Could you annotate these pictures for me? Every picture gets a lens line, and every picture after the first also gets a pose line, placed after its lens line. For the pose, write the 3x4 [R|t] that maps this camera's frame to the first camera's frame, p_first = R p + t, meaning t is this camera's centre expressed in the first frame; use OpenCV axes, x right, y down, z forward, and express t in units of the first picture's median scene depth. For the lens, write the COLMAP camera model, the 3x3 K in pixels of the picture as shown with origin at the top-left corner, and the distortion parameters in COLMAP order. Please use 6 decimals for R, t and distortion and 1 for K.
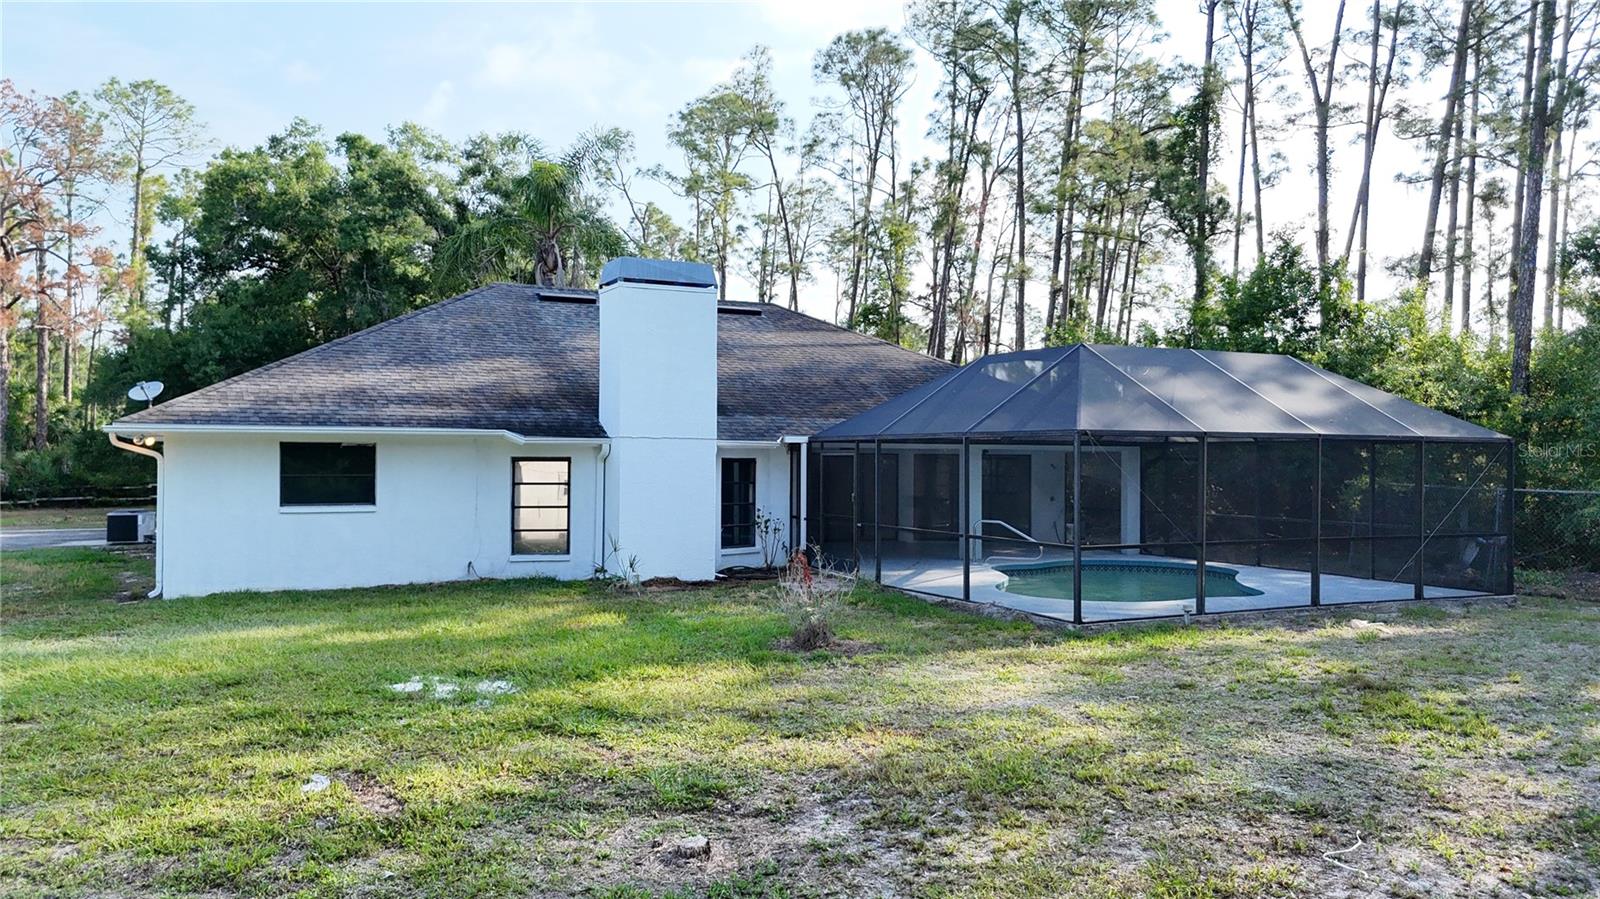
lens RADIAL K [[1174.2, 0, 797.3], [0, 1174.2, 457.6], [0, 0, 1]] dist [0.089969, -0.118134]
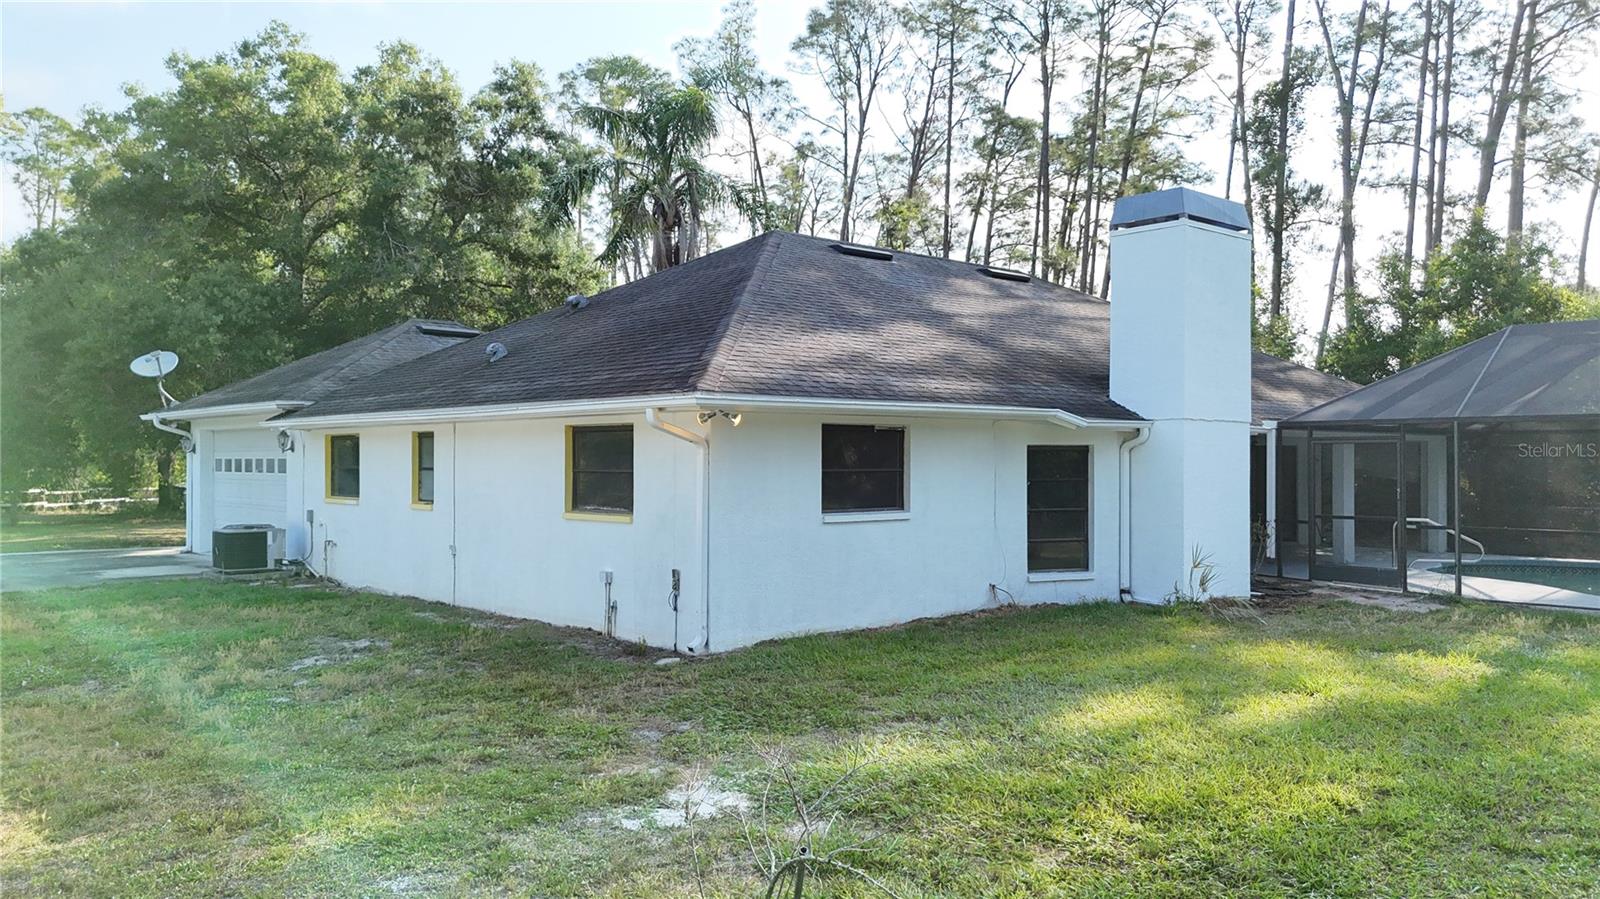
lens RADIAL K [[1174.2, 0, 797.3], [0, 1174.2, 457.6], [0, 0, 1]] dist [0.089969, -0.118134]
pose [[0.966169, -0.004236, 0.257873, -0.556385], [0.004457, 0.999990, -0.000274, 0.007040], [-0.257869, 0.001414, 0.966179, 0.291697]]
